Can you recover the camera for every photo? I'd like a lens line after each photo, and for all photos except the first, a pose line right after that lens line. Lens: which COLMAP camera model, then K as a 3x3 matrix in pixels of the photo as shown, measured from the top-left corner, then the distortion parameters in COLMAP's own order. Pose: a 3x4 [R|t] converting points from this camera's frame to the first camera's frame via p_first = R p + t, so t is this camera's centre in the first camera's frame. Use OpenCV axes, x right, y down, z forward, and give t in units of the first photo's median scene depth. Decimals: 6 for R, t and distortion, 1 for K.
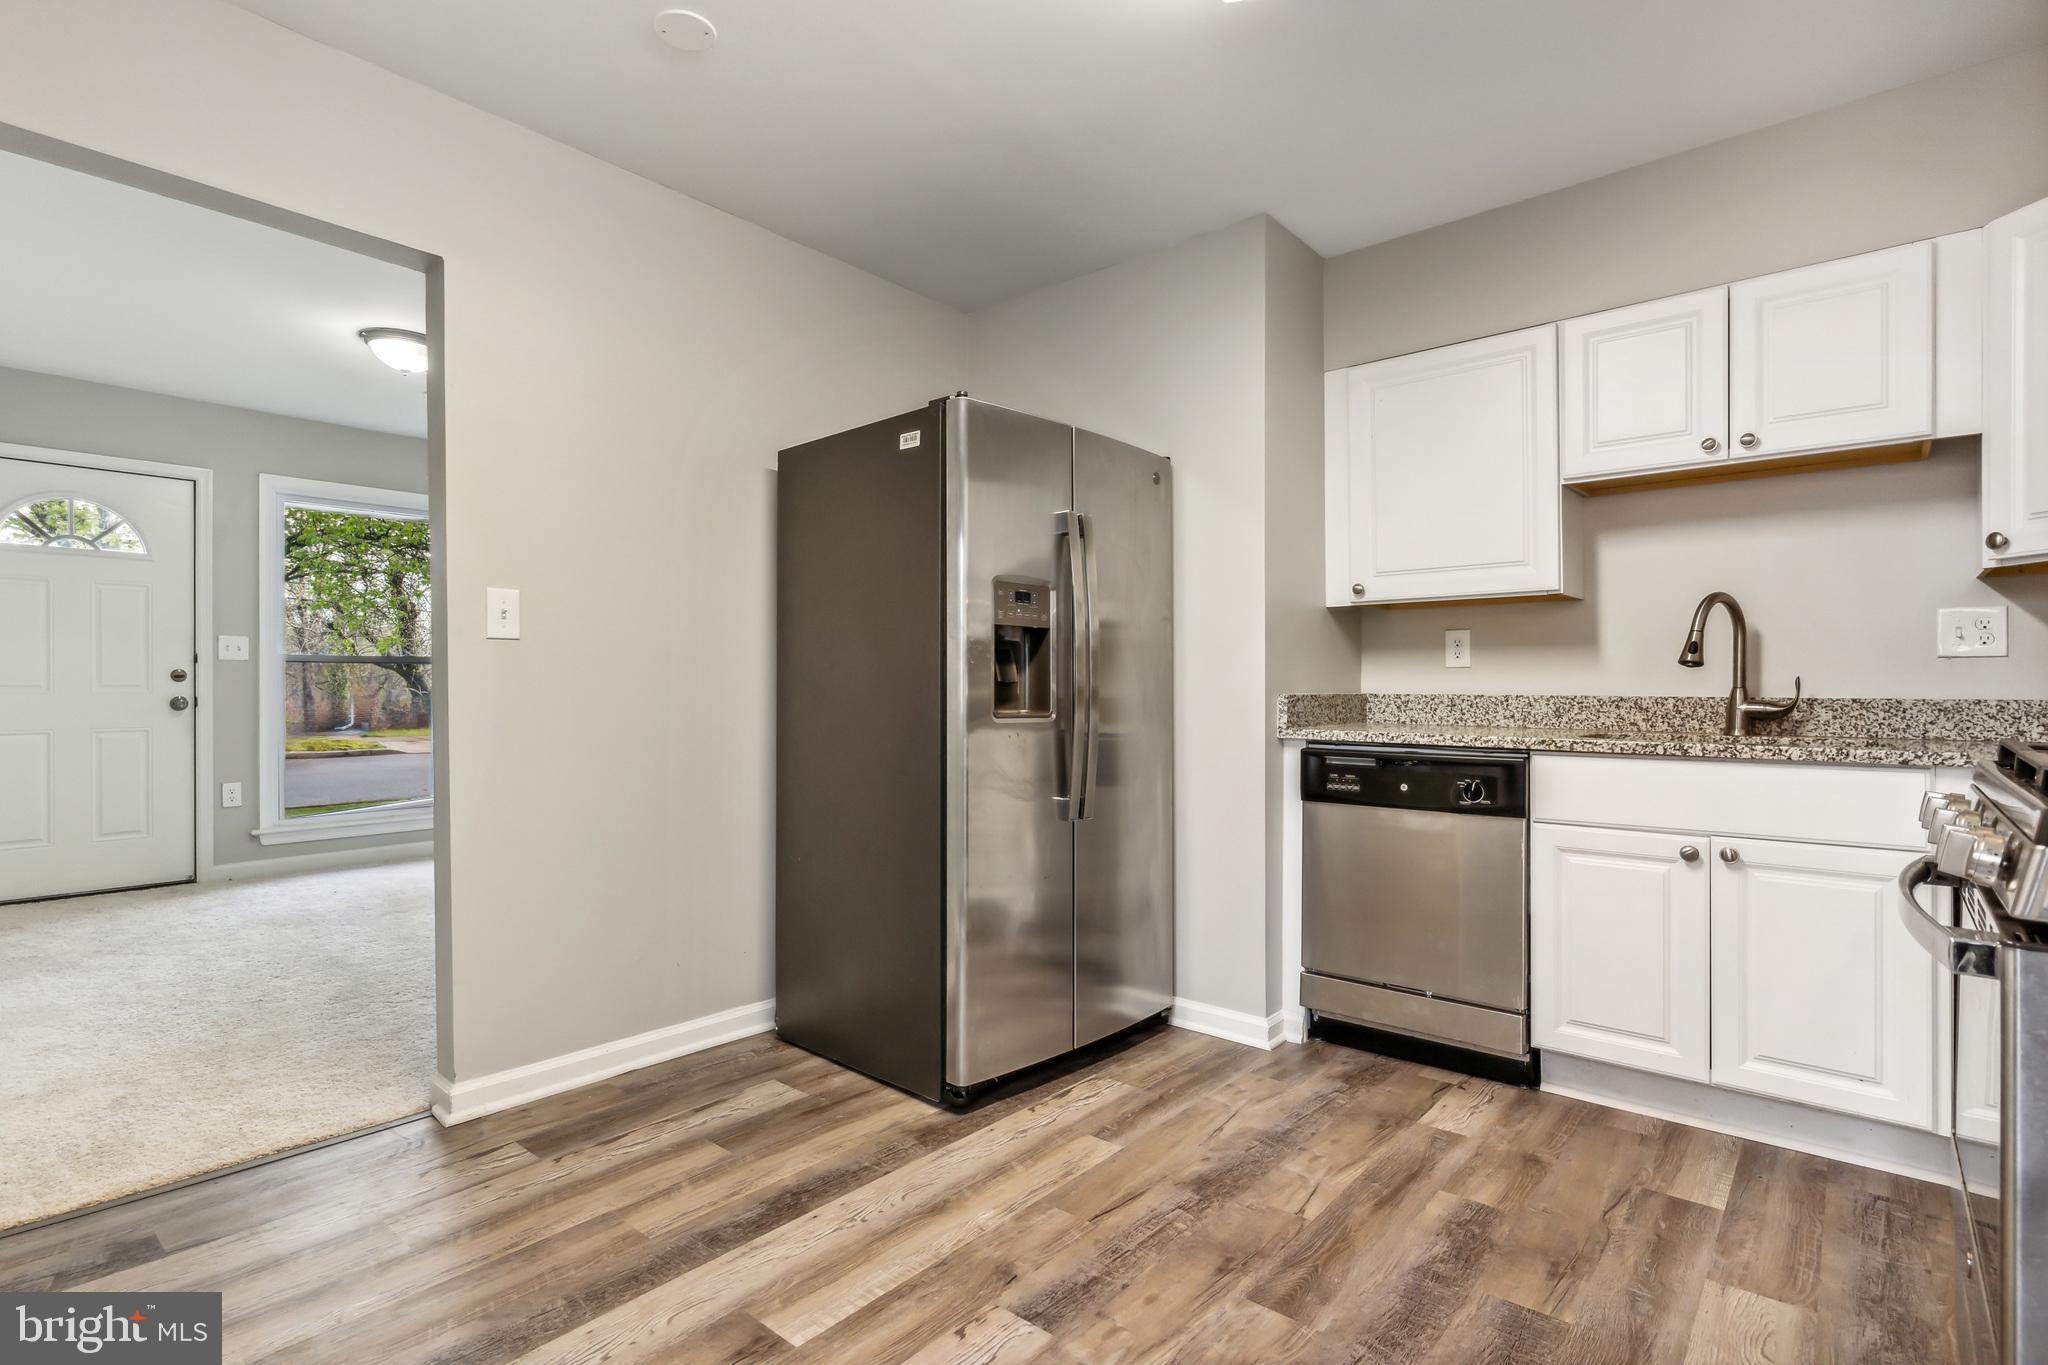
lens RADIAL K [[1003.5, 0, 1007.0], [0, 1003.5, 684.3], [0, 0, 1]] dist [0.005256, -0.000292]
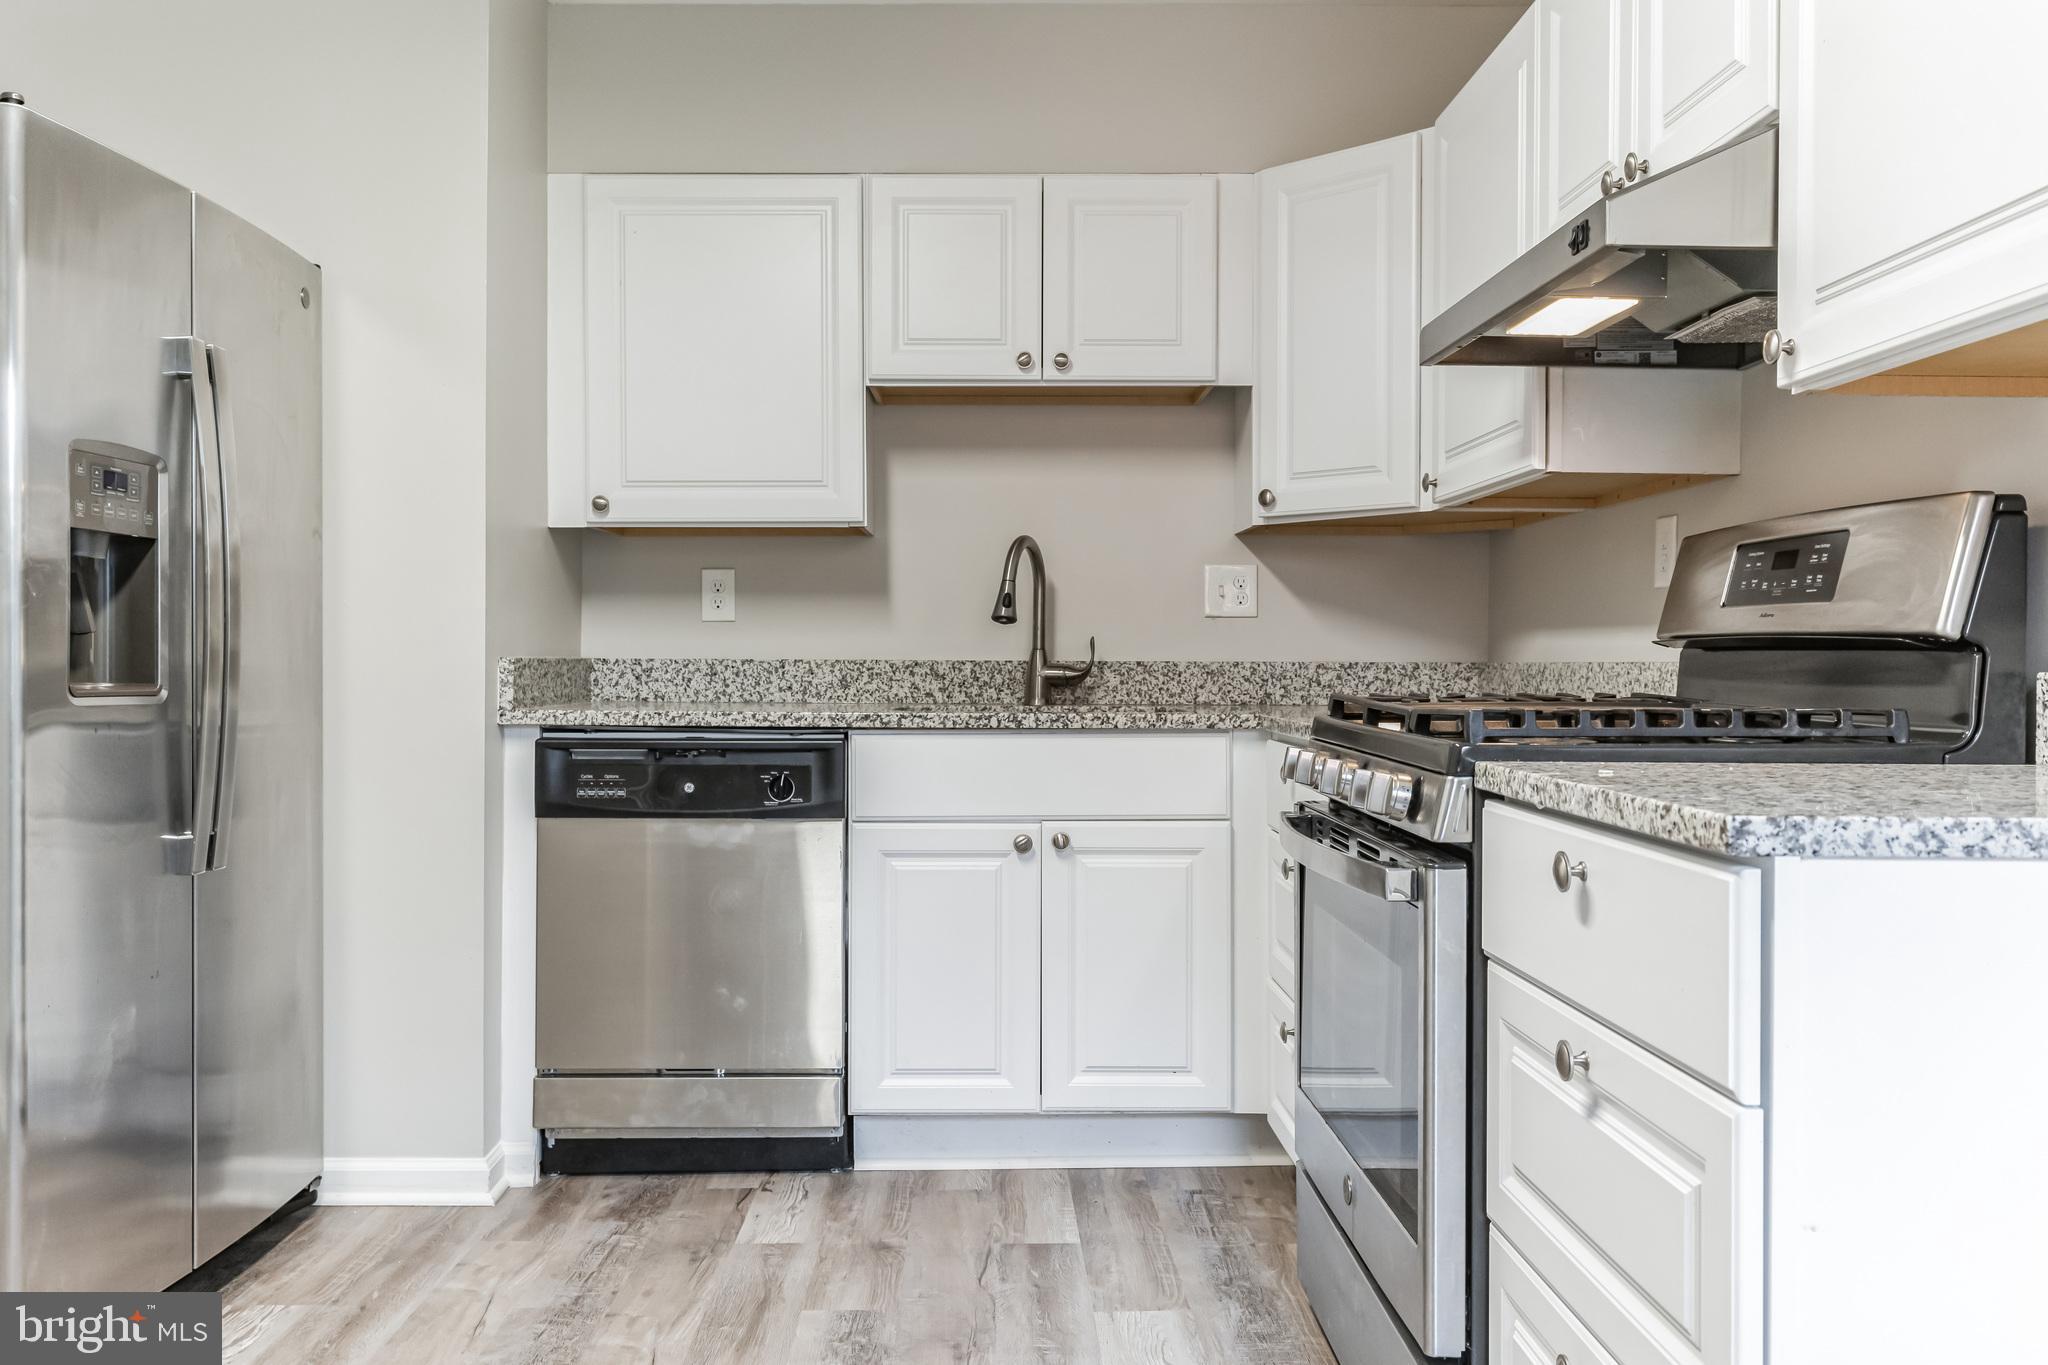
lens RADIAL K [[1636.9, 0, 1019.8], [0, 1636.9, 653.2], [0, 0, 1]] dist [0.005362, -0.004460]
pose [[0.744446, 0.002788, 0.667676, -0.215387], [-0.002248, 0.999996, -0.001669, 0.009600], [-0.667678, -0.000258, 0.744450, -0.018968]]
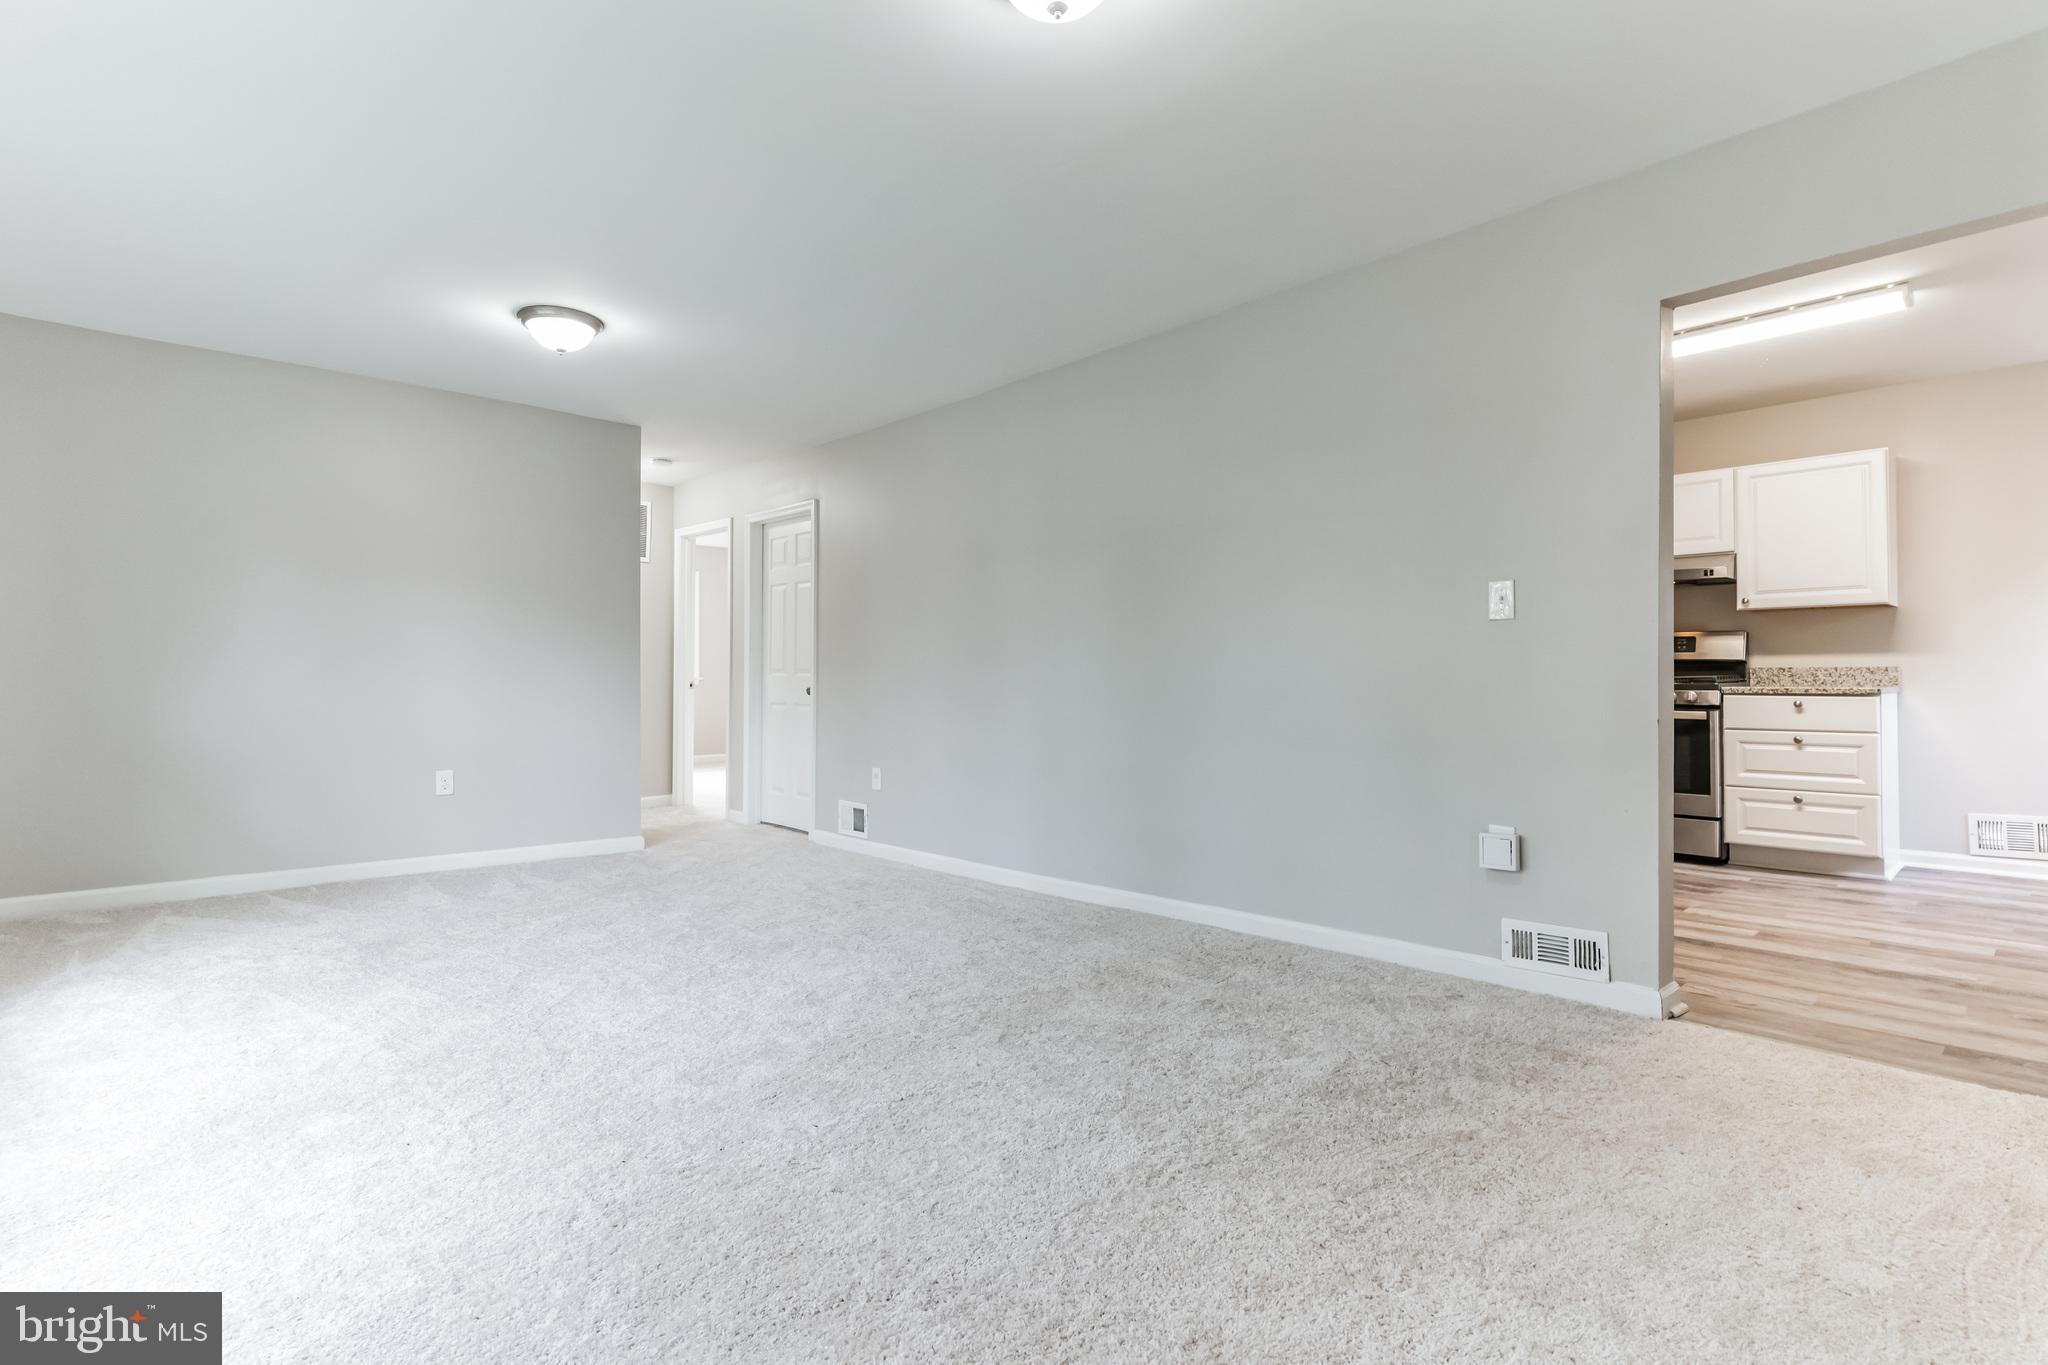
lens RADIAL K [[984.5, 0, 1019.0], [0, 984.5, 661.3], [0, 0, 1]] dist [0.001469, 0.000305]
pose [[0.116095, 0.010537, 0.993182, -1.680610], [0.004611, 0.999927, -0.011148, 0.018988], [-0.993227, 0.005873, 0.116038, 1.507472]]
